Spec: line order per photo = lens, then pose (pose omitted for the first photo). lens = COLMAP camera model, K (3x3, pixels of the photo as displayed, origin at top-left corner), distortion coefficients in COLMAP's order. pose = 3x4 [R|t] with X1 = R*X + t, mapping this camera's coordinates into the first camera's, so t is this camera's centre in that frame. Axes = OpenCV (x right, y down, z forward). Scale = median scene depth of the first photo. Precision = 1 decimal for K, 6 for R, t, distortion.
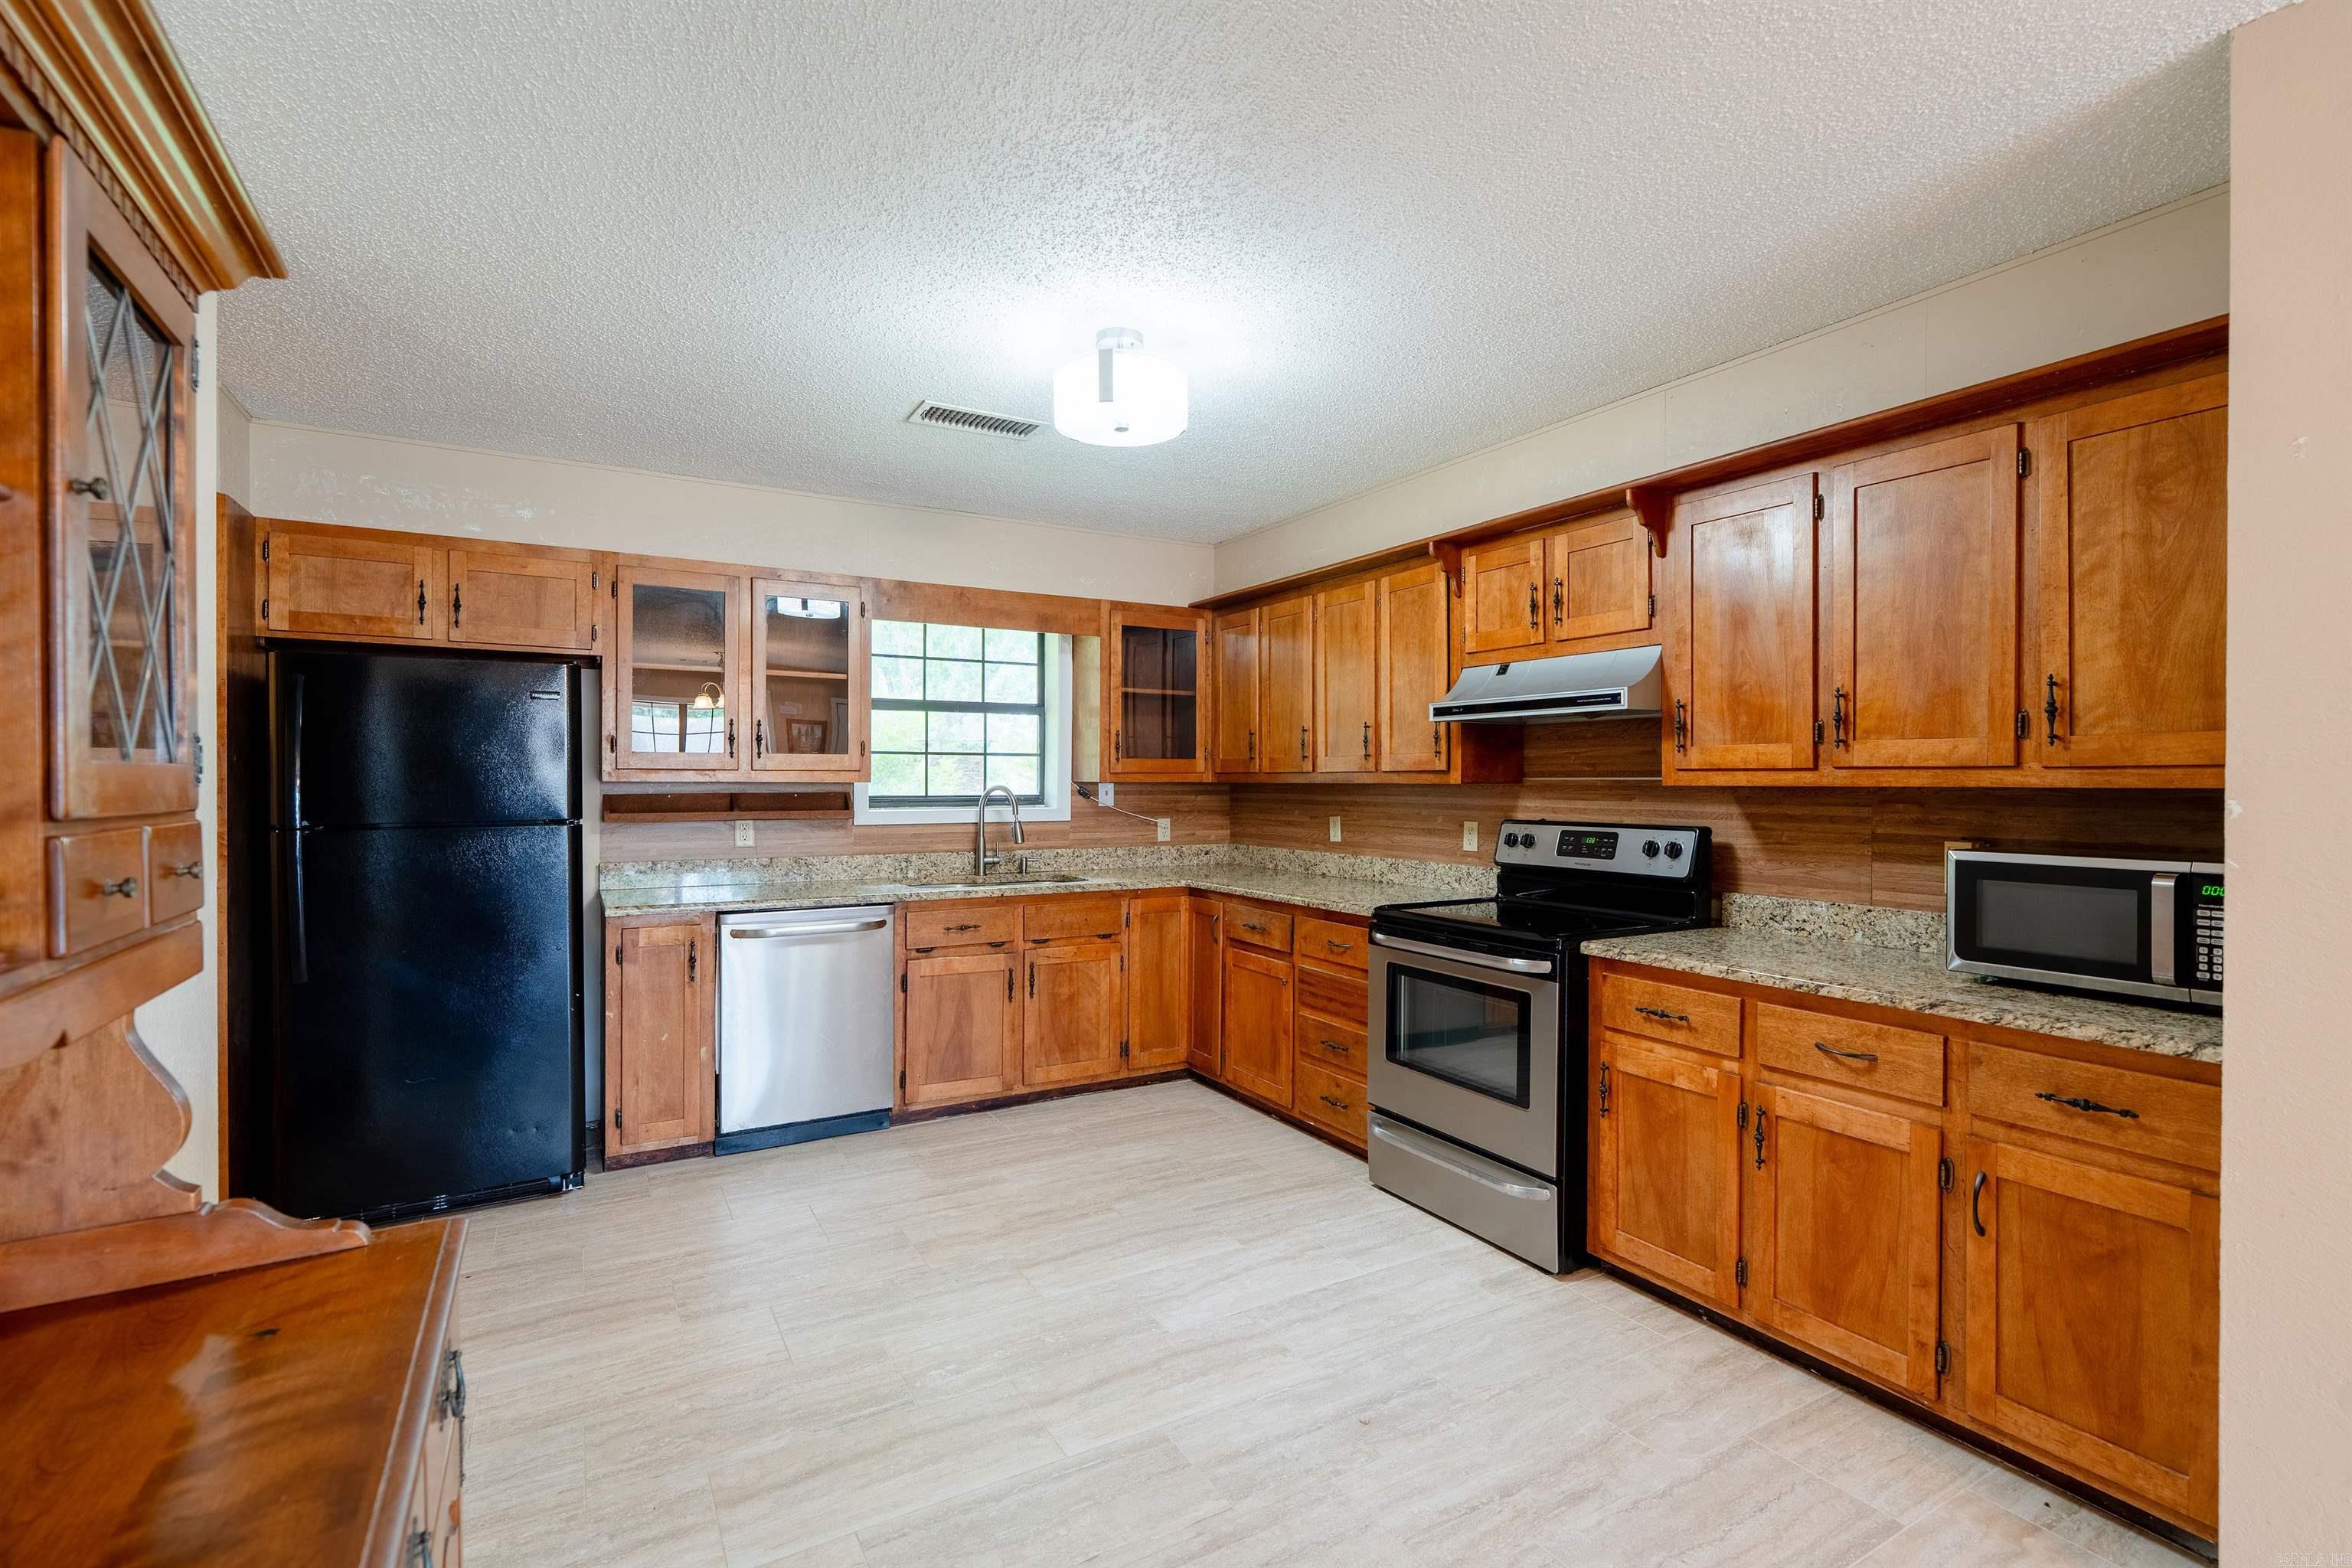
lens RADIAL K [[1069.1, 0, 1180.3], [0, 1069.1, 785.5], [0, 0, 1]] dist [-0.003385, 0.000648]
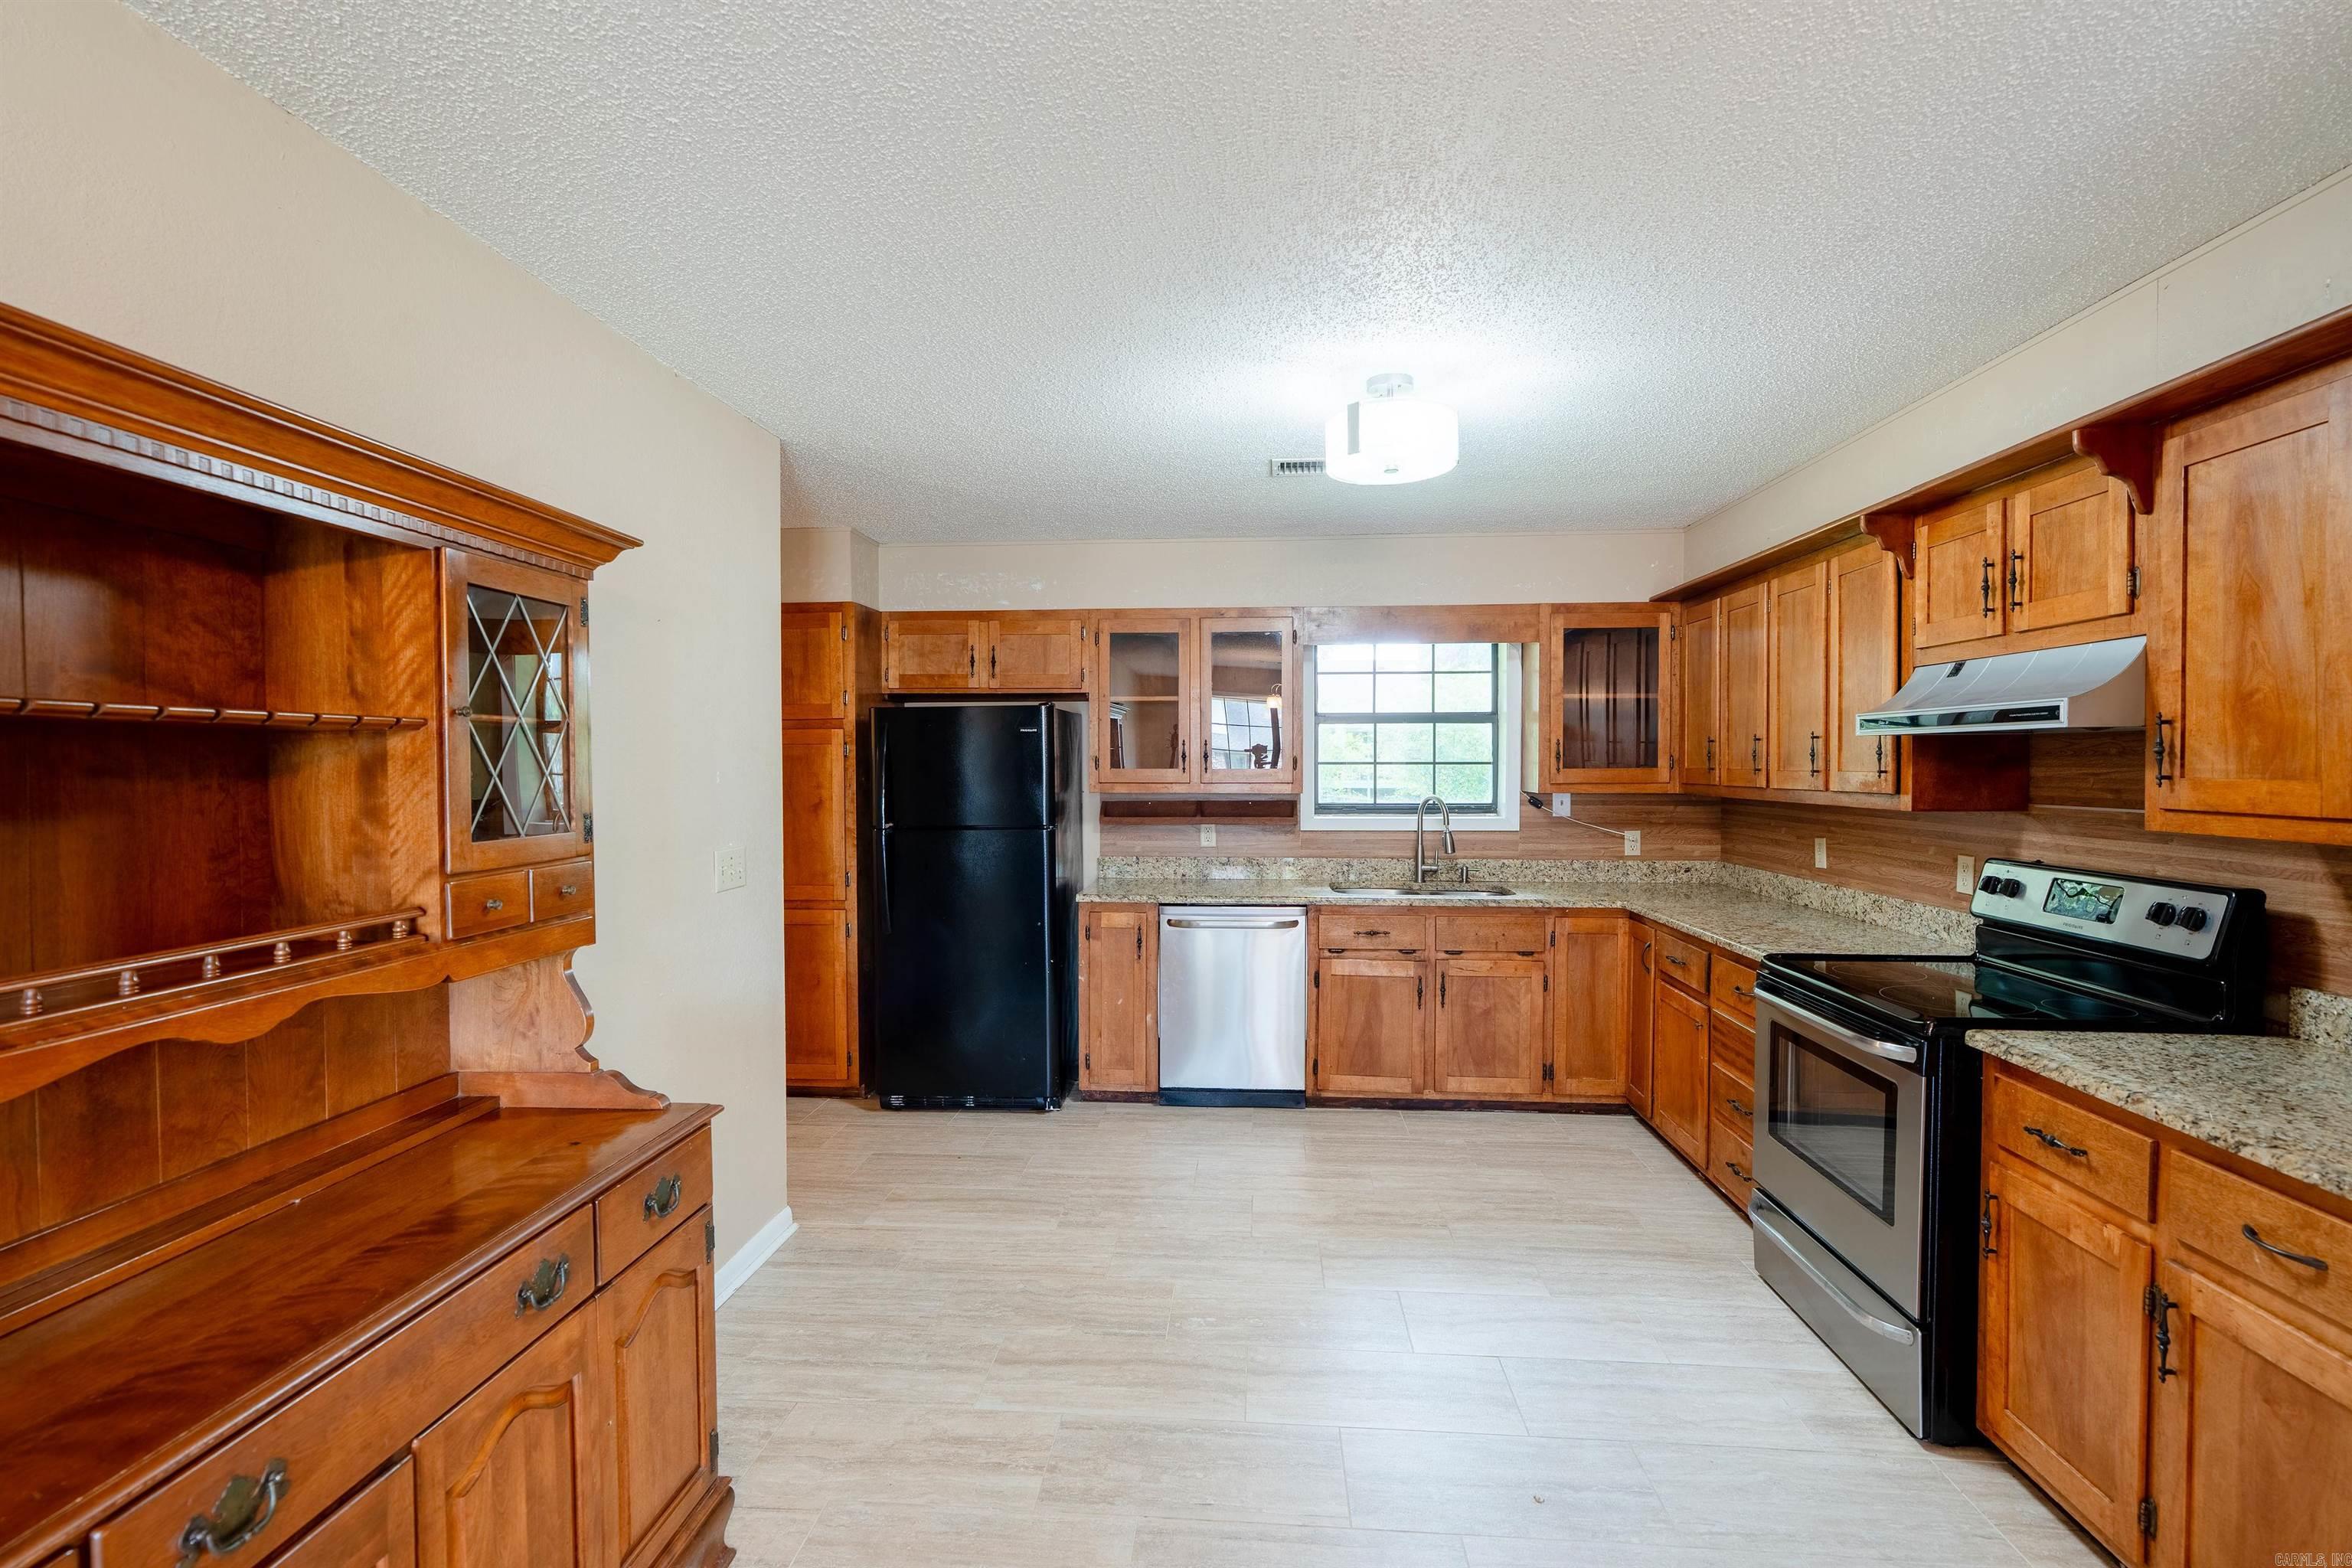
lens RADIAL K [[1069.6, 0, 1167.6], [0, 1069.6, 784.1], [0, 0, 1]] dist [-0.001644, 0.001258]
pose [[0.818022, 0.009114, -0.575114, 0.275791], [0.000643, 0.999859, 0.016759, -0.037250], [0.575186, -0.014079, 0.817901, 0.022219]]
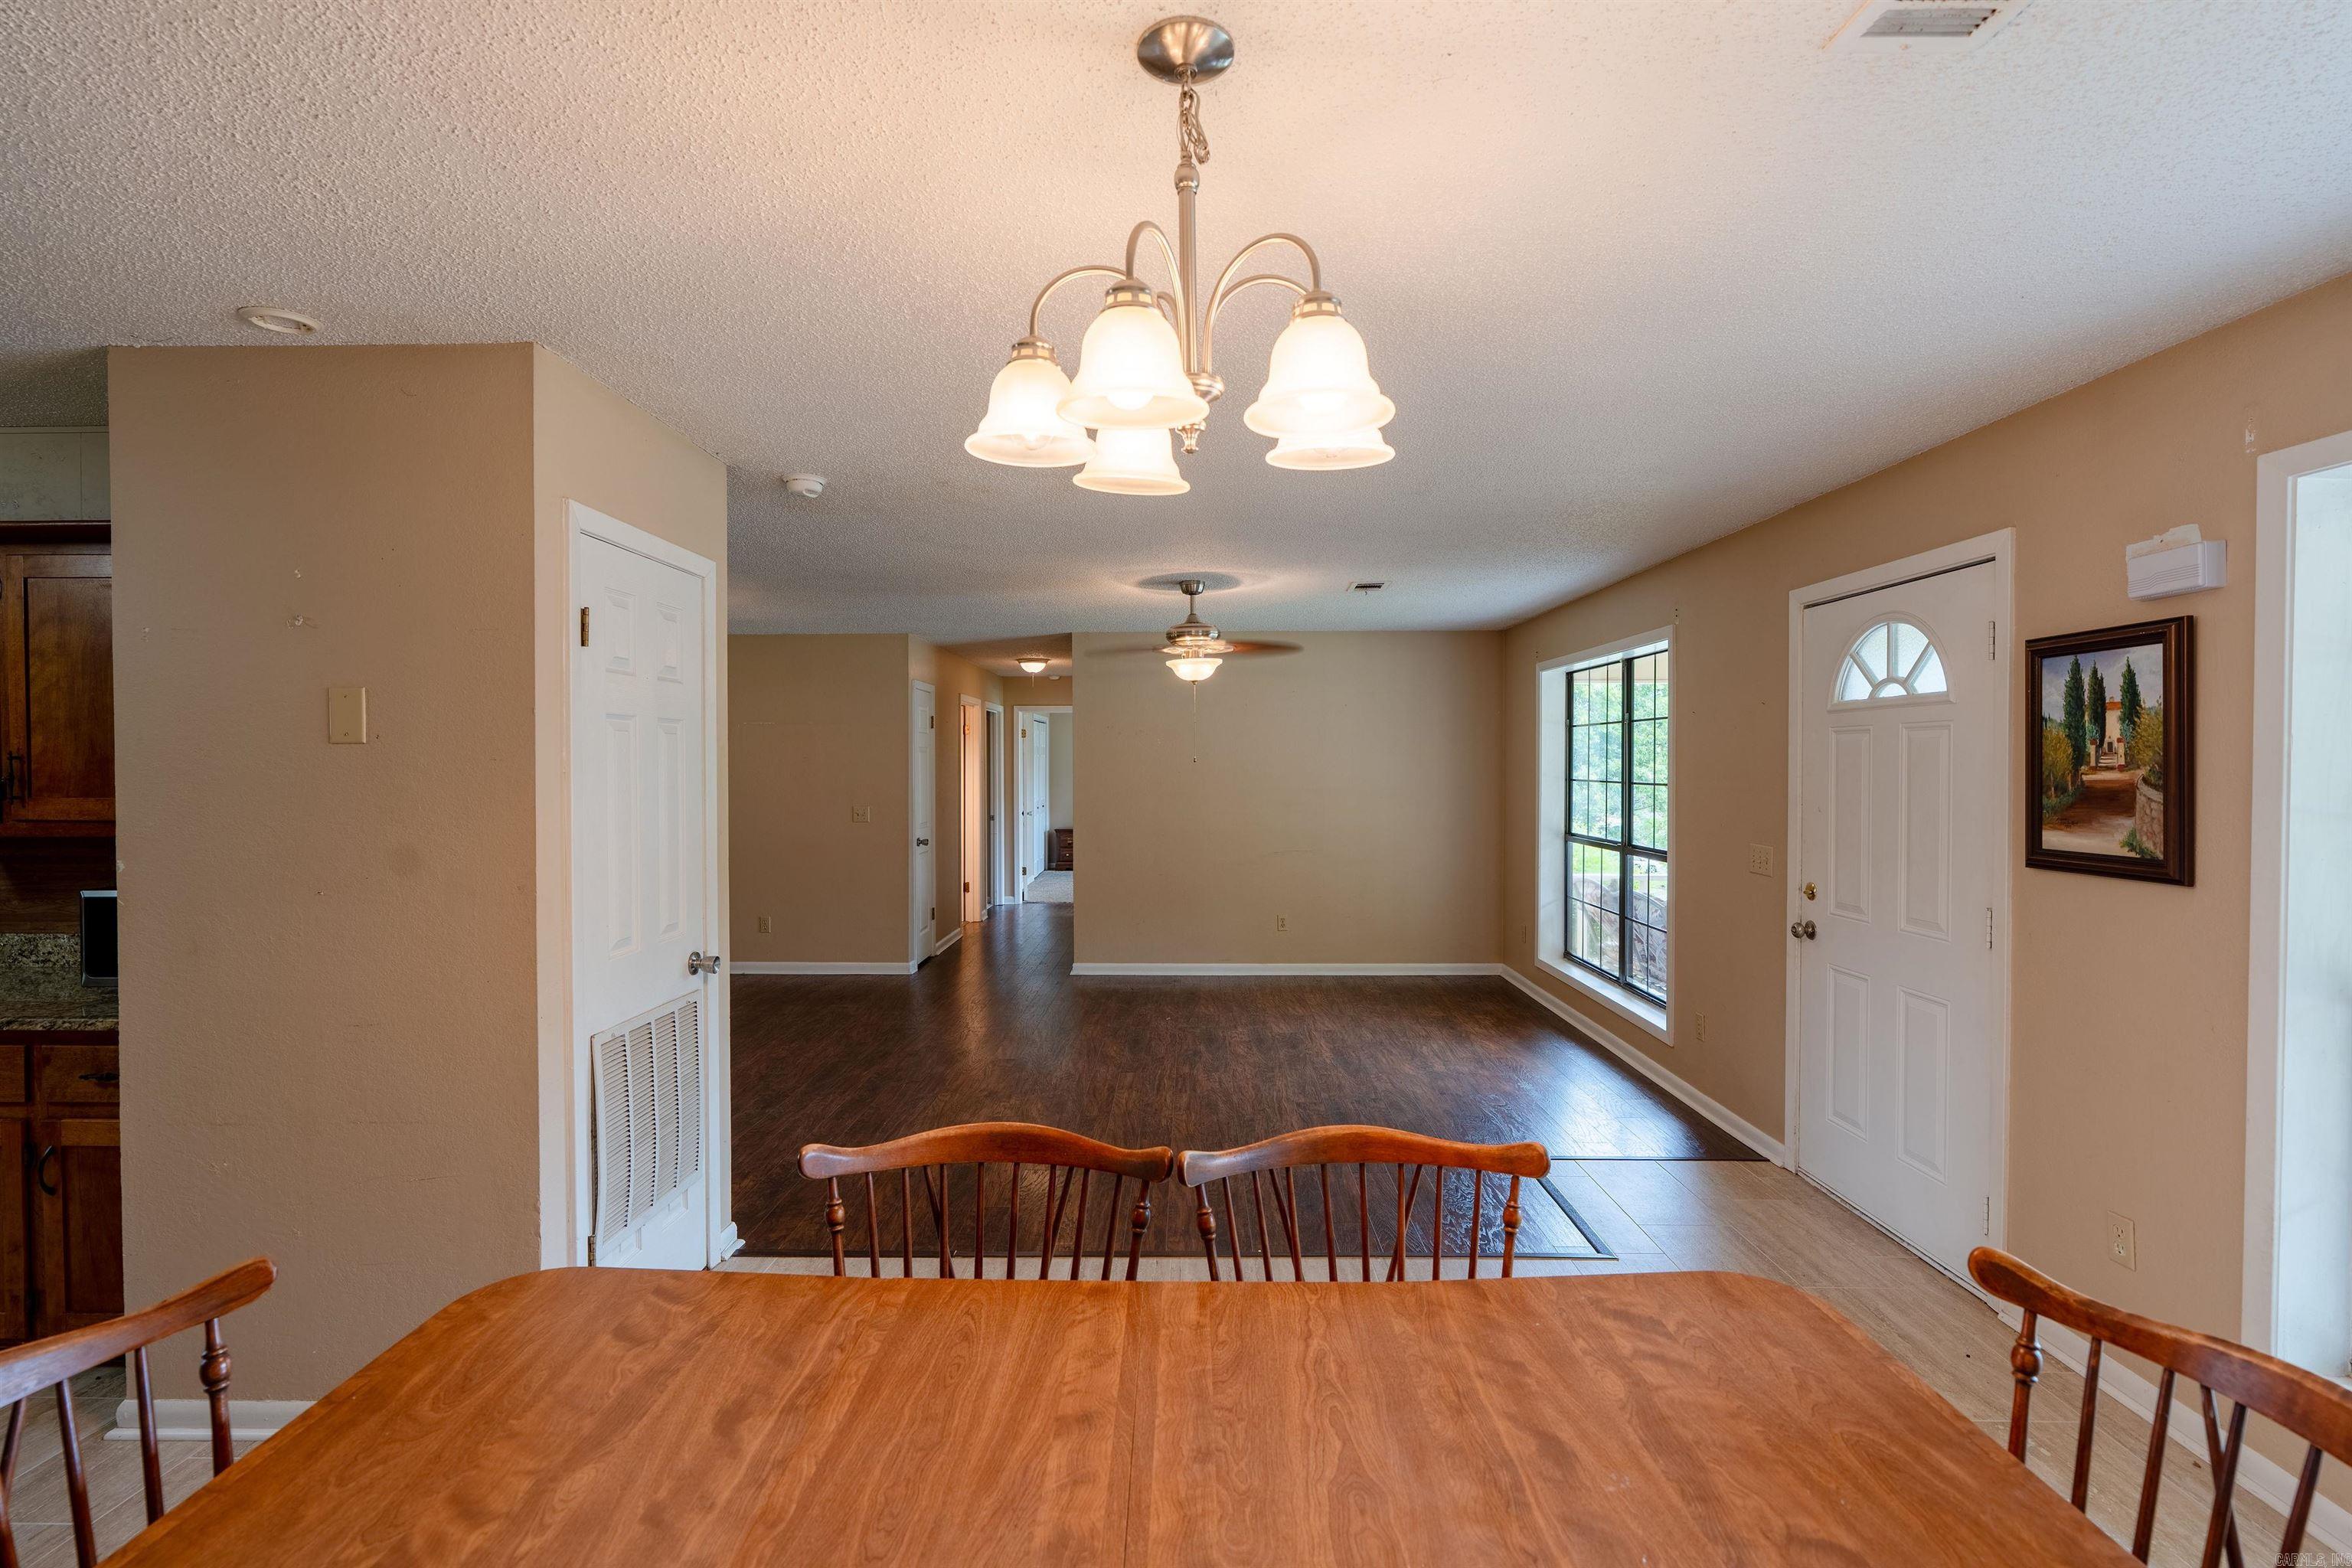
lens RADIAL K [[1070.1, 0, 1170.3], [0, 1070.1, 783.3], [0, 0, 1]] dist [-0.002470, 0.001684]
pose [[0.541229, -0.018348, 0.840675, 0.235604], [0.006424, 0.999823, 0.017685, -0.050635], [-0.840851, -0.004171, 0.541251, -0.477608]]
